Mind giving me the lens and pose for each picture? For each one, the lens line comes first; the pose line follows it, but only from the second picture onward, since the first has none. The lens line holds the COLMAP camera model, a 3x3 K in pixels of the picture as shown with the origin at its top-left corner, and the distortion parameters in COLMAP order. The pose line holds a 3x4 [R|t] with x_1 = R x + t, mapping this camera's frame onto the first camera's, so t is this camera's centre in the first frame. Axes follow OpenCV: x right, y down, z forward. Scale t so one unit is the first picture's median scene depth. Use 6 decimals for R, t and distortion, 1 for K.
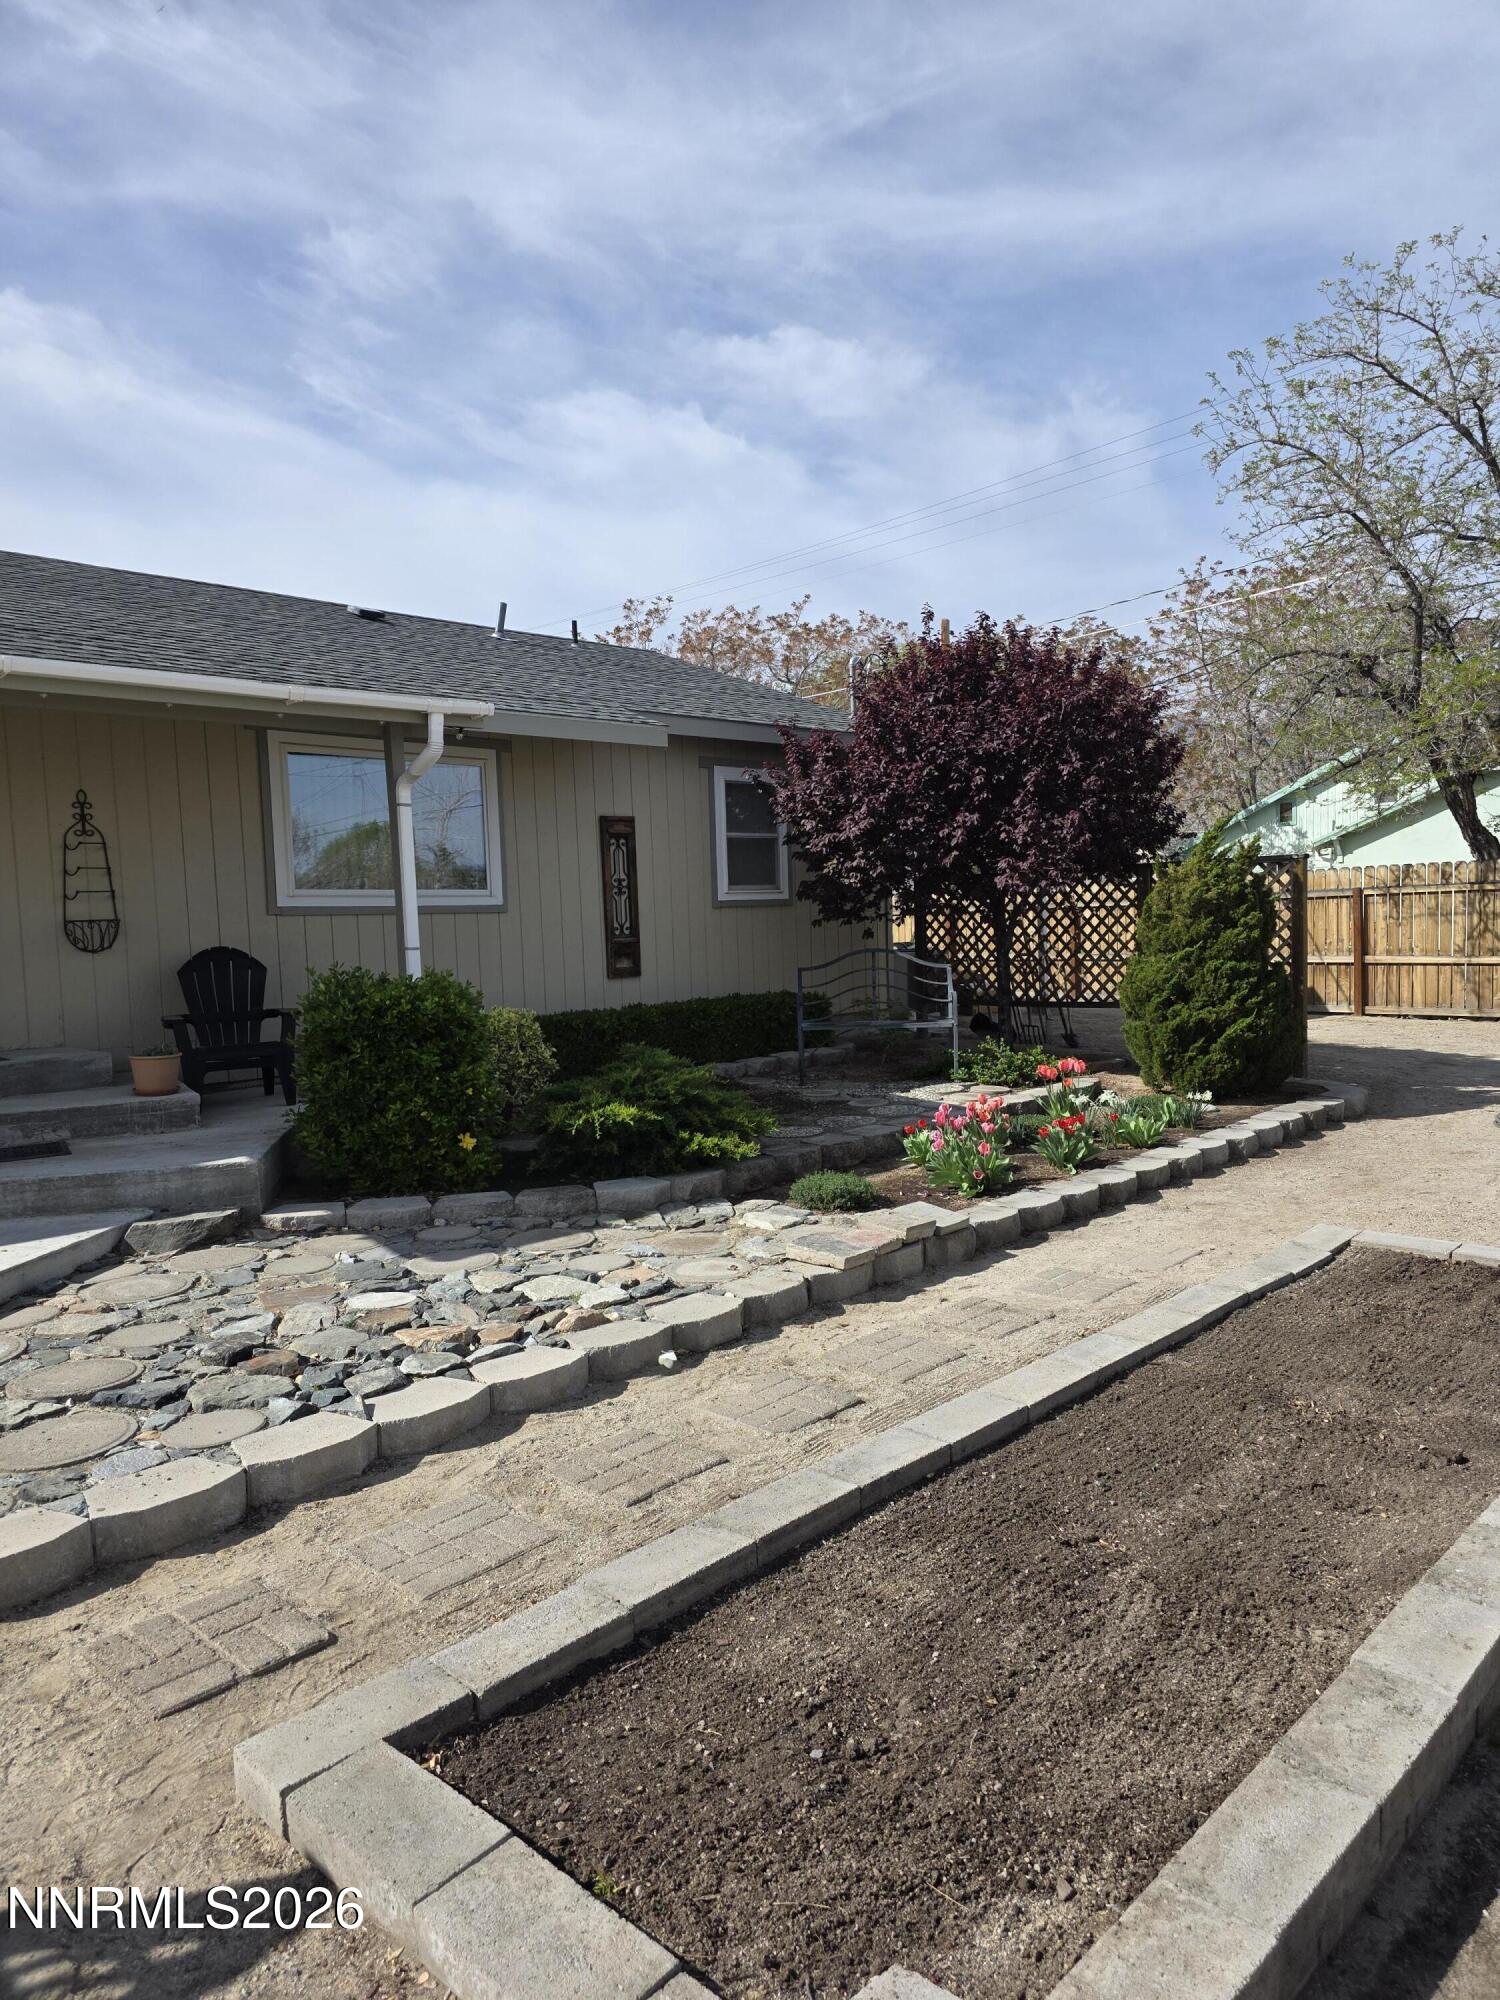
lens RADIAL K [[1332.3, 0, 748.5], [0, 1332.3, 1010.6], [0, 0, 1]] dist [0.058204, -0.063689]
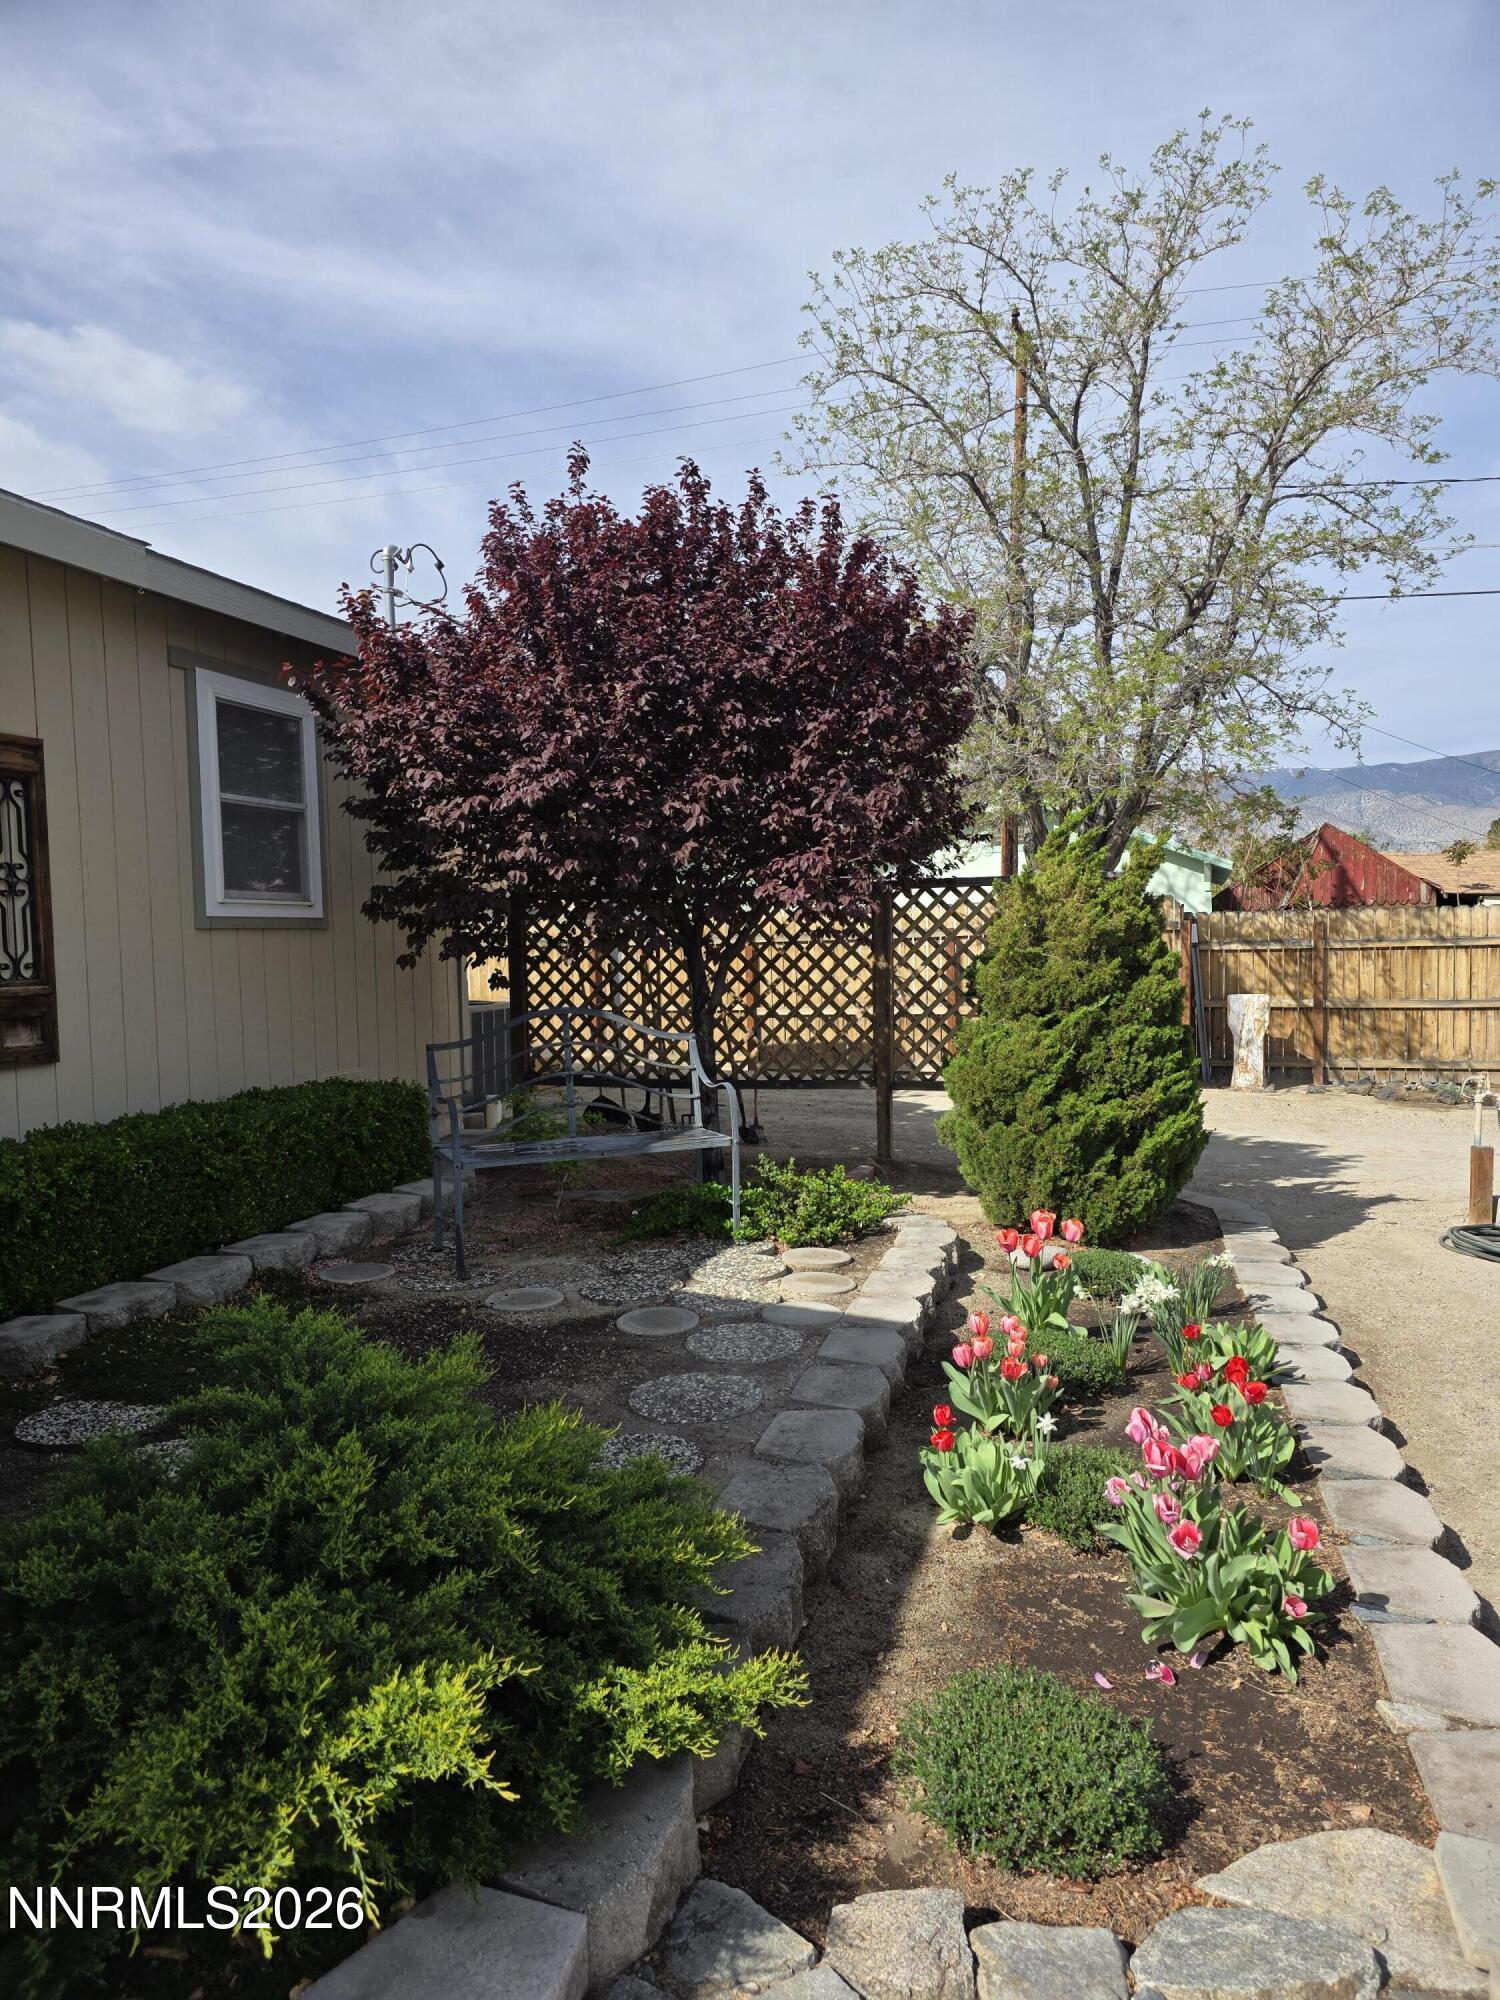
lens RADIAL K [[1332.3, 0, 760.5], [0, 1332.3, 1019.8], [0, 0, 1]] dist [0.058204, -0.063689]
pose [[0.877058, -0.010998, 0.480259, -0.099705], [0.021709, 0.999624, -0.016754, -0.030126], [-0.479894, 0.025120, 0.876967, 0.469942]]
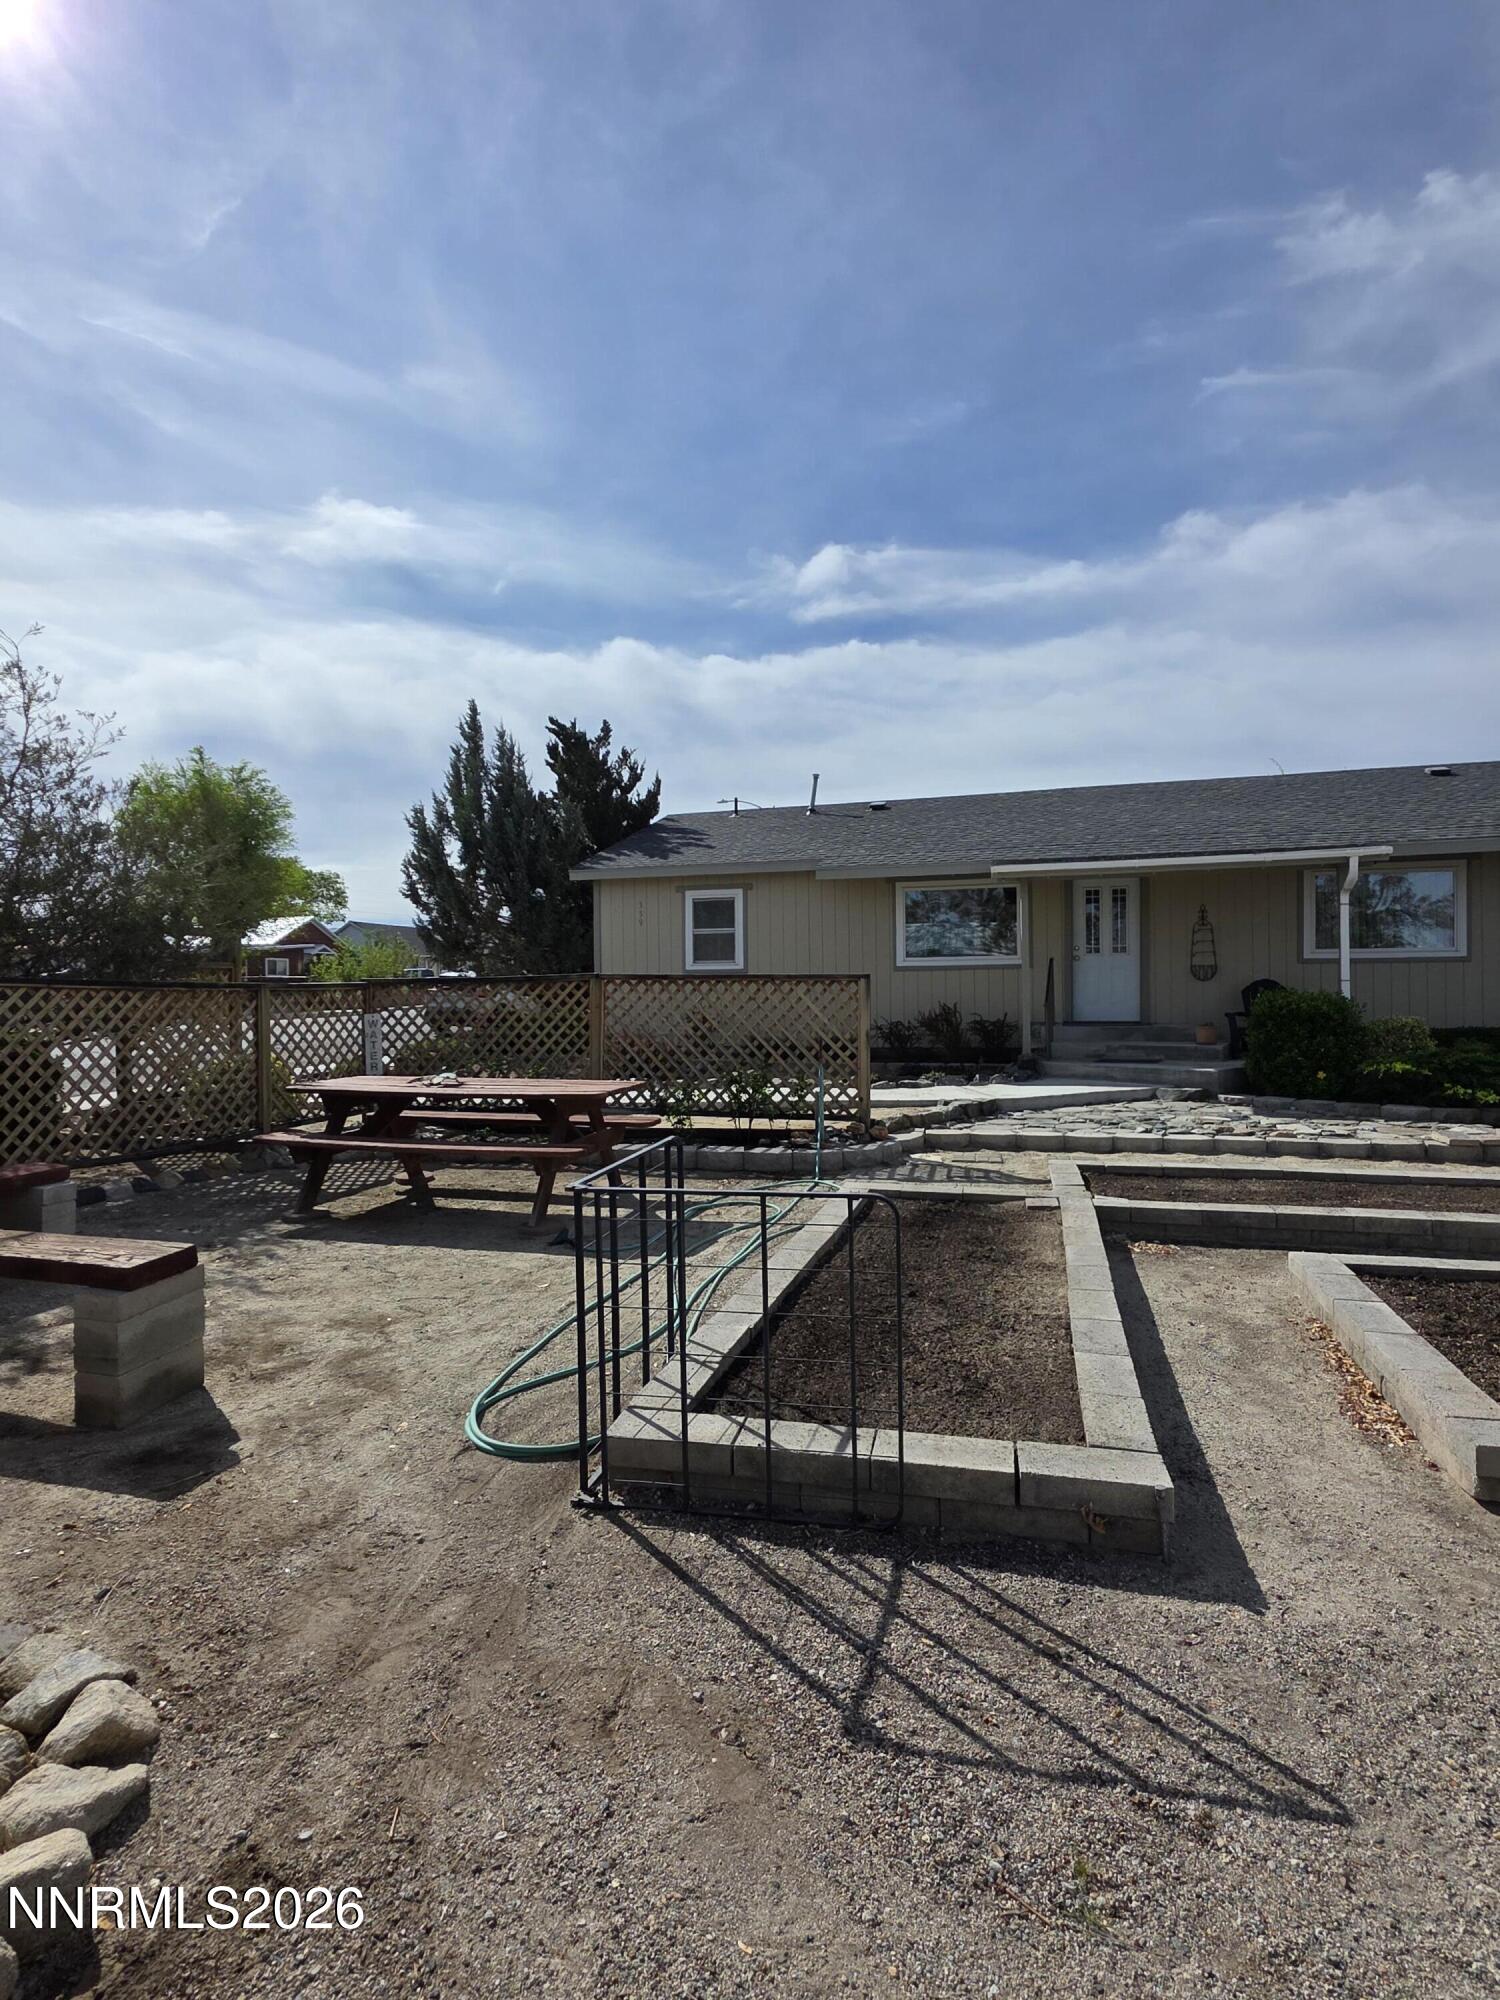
lens RADIAL K [[1008.0, 0, 760.3], [0, 1008.0, 996.7], [0, 0, 1]] dist [0.004010, 0.001364]
pose [[0.494279, 0.030895, -0.868754, 0.438326], [-0.065149, 0.997874, -0.001580, 0.024285], [0.866859, 0.057379, 0.495241, -0.312057]]
